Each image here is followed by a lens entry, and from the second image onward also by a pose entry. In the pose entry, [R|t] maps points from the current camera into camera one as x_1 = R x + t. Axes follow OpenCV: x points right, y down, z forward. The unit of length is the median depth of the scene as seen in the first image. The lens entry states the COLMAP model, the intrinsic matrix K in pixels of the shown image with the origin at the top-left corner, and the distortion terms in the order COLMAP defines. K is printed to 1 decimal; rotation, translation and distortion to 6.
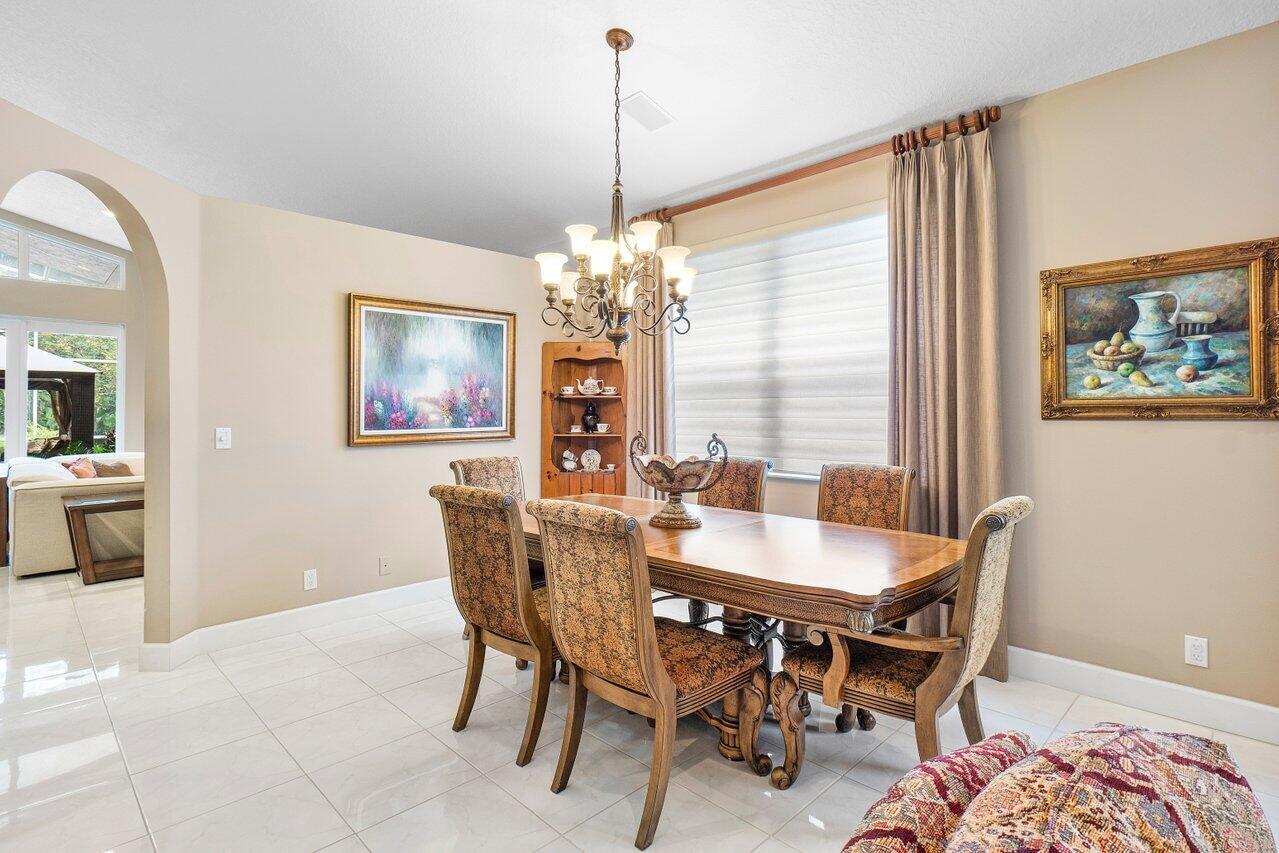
lens RADIAL K [[637.1, 0, 636.7], [0, 637.1, 408.0], [0, 0, 1]] dist [-0.001242, -0.000893]
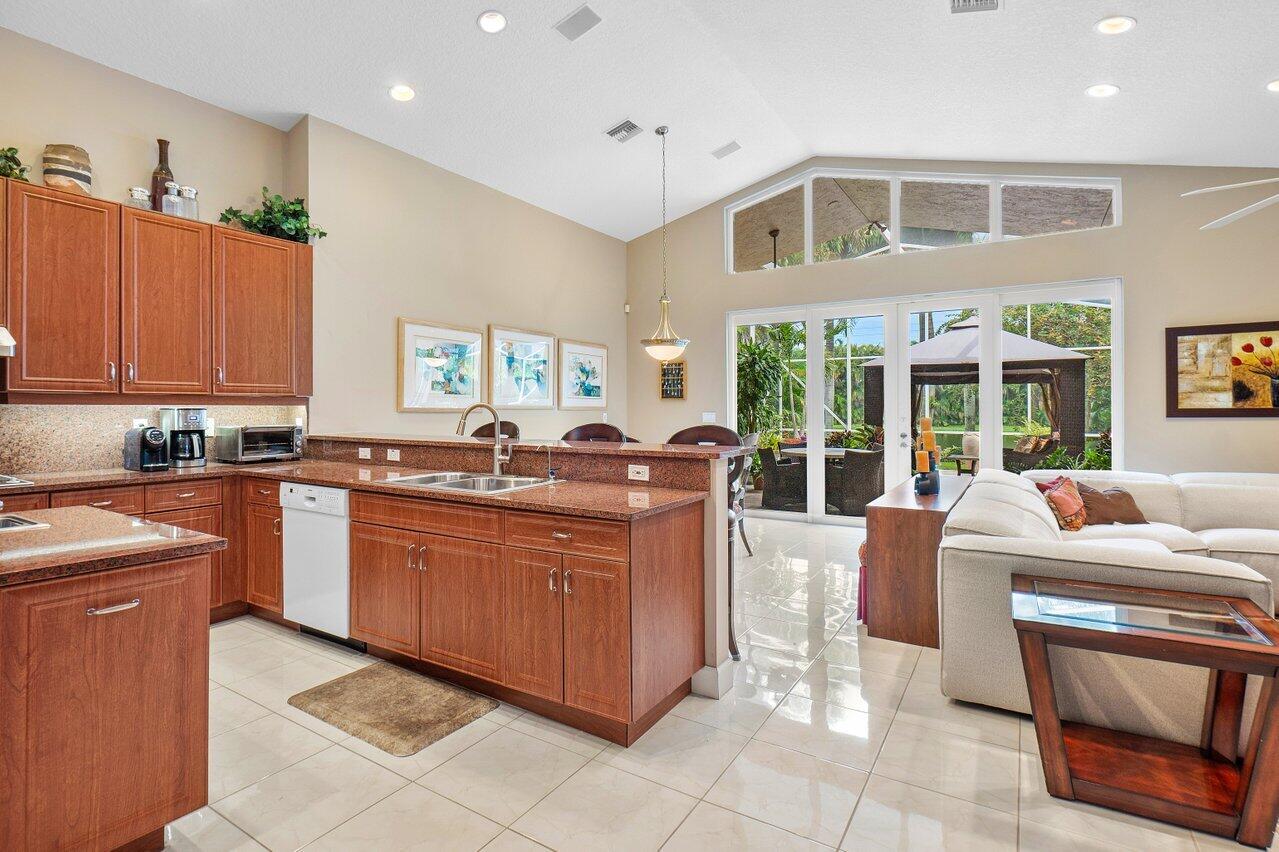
lens RADIAL K [[621.3, 0, 636.2], [0, 621.3, 405.9], [0, 0, 1]] dist [-0.003505, 0.000314]
pose [[0.229397, 0.002258, -0.973330, -0.238115], [0.012494, 0.999908, 0.005264, -0.009933], [0.973253, -0.013368, 0.229348, 0.291157]]
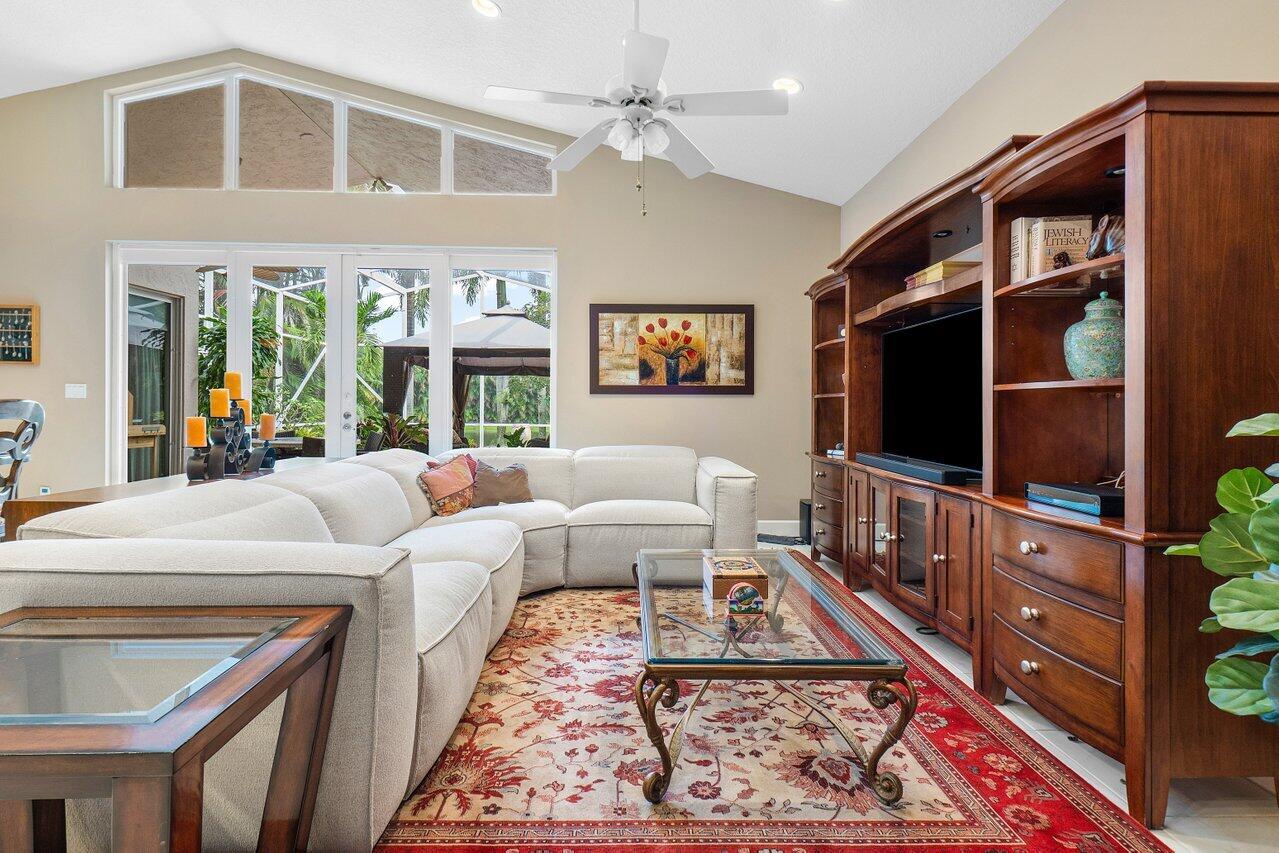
lens RADIAL K [[621.3, 0, 636.2], [0, 621.3, 406.4], [0, 0, 1]] dist [-0.003505, 0.000314]
pose [[0.723565, 0.008299, -0.690207, -0.247777], [-0.007970, 0.999962, 0.003669, 0.004138], [0.690210, 0.002846, 0.723603, 0.401146]]
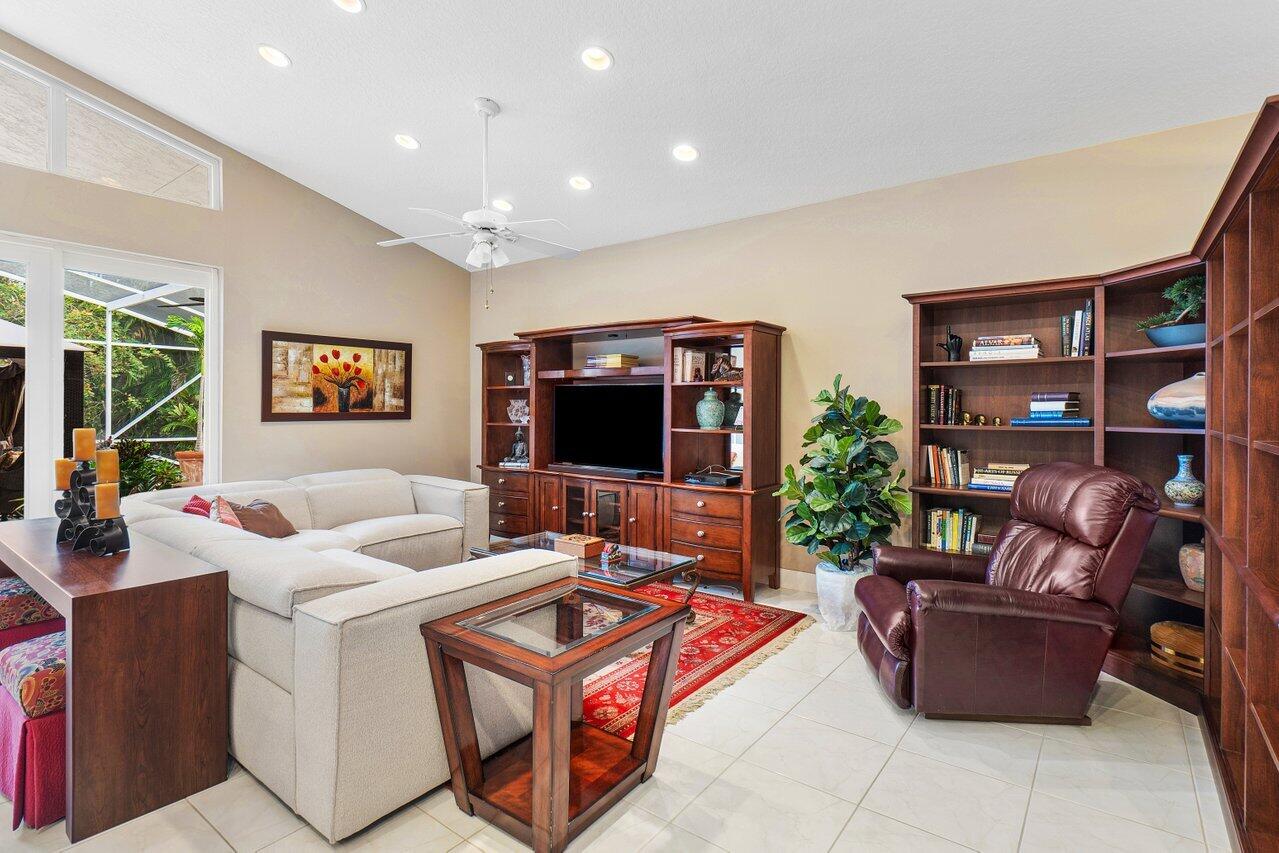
lens RADIAL K [[628.3, 0, 635.9], [0, 628.3, 410.6], [0, 0, 1]] dist [0.001911, -0.000132]
pose [[0.990027, 0.010073, 0.140515, -0.331148], [-0.011566, 0.999885, 0.009815, -0.009906], [-0.140400, -0.011343, 0.990030, 0.289863]]
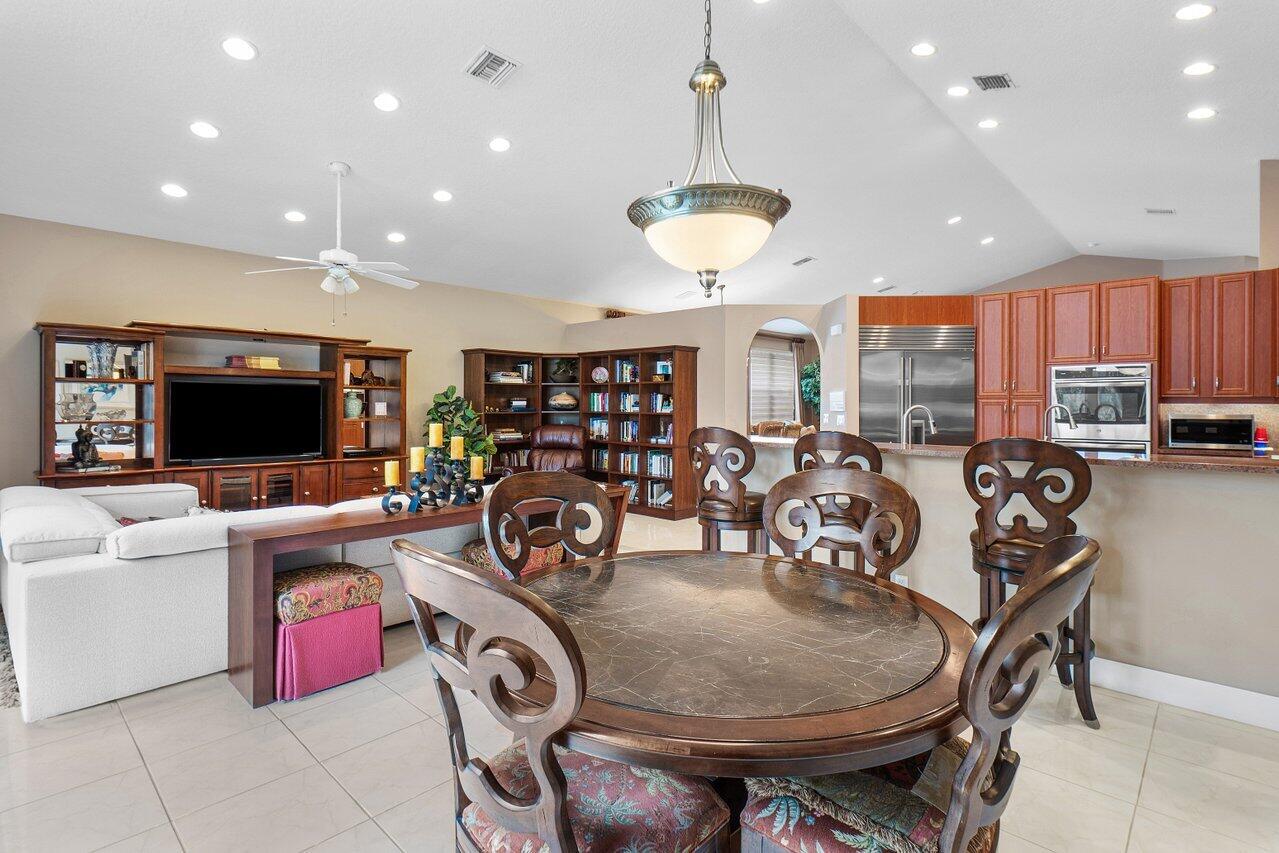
lens RADIAL K [[619.7, 0, 642.2], [0, 619.7, 411.6], [0, 0, 1]] dist [-0.000084, 0.000018]
pose [[-0.038569, -0.006774, 0.999233, -0.625352], [-0.012288, 0.999905, 0.006305, -0.008630], [-0.999180, -0.012035, -0.038648, 0.388859]]
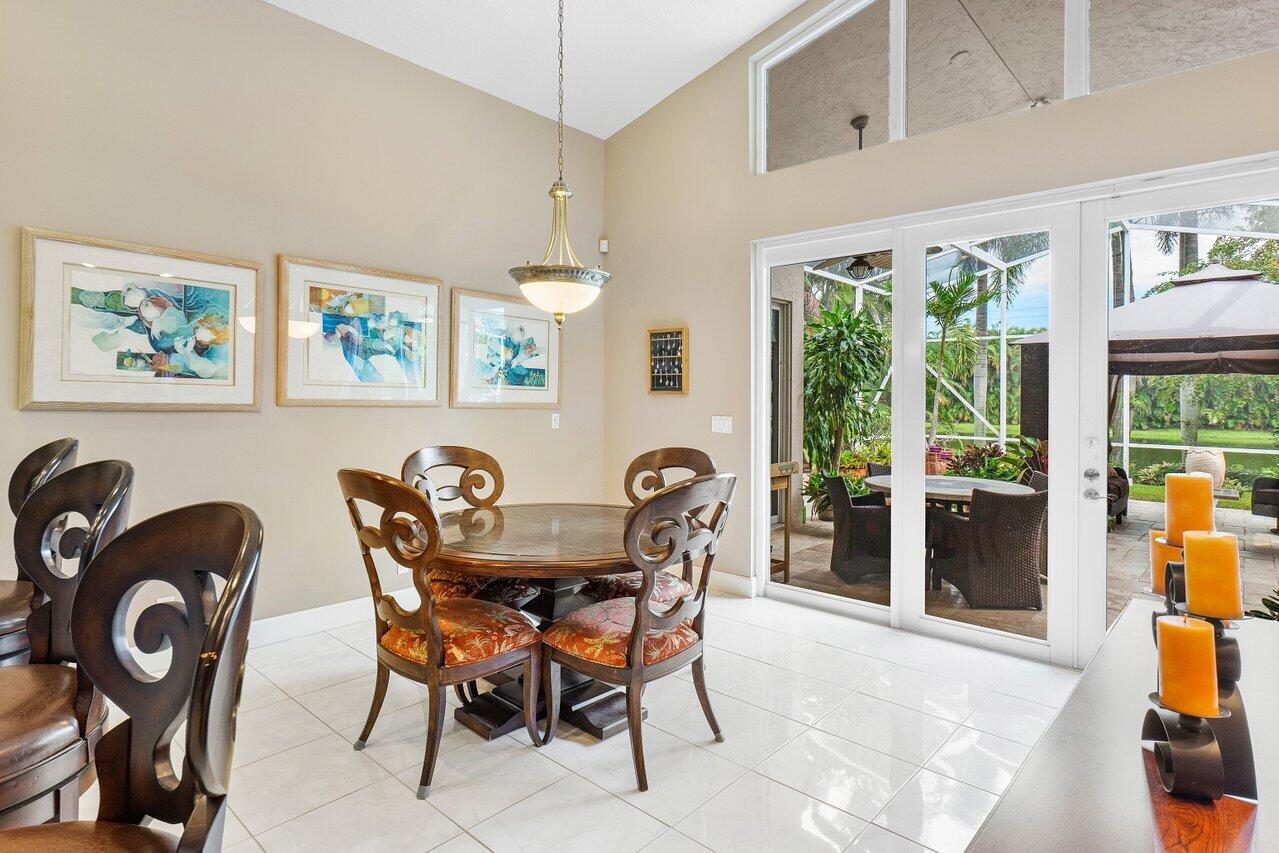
lens RADIAL K [[679.2, 0, 647.8], [0, 679.2, 395.6], [0, 0, 1]] dist [0.003227, 0.000418]
pose [[0.062154, -0.000241, -0.998067, -0.364903], [-0.001621, 0.999999, -0.000343, -0.010520], [0.998065, 0.001639, 0.062153, 0.384966]]
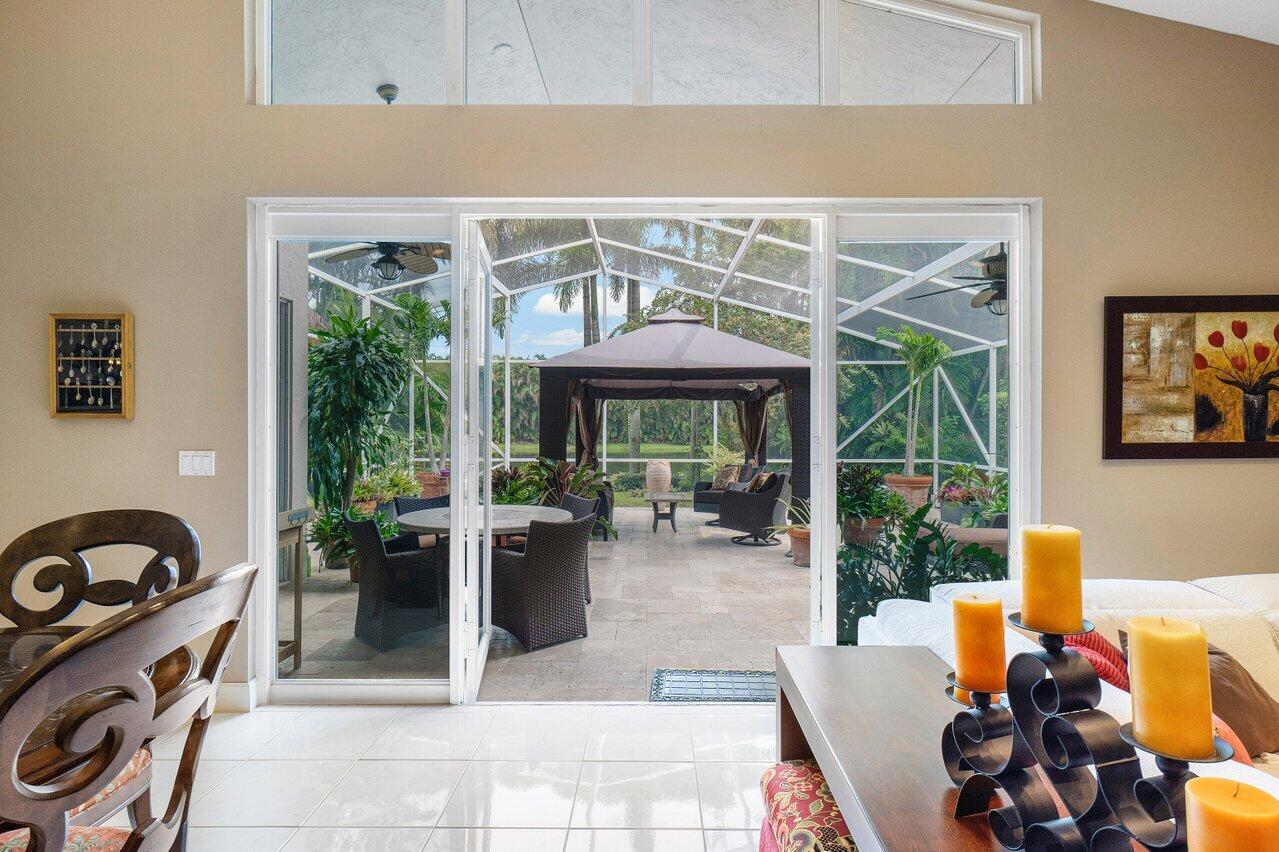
lens RADIAL K [[673.3, 0, 645.3], [0, 673.3, 415.4], [0, 0, 1]] dist [0.000062, 0.000254]
pose [[0.705337, -0.003958, -0.708862, -0.417897], [0.002988, 0.999992, -0.002610, -0.011079], [0.708866, -0.000277, 0.705343, 0.388963]]
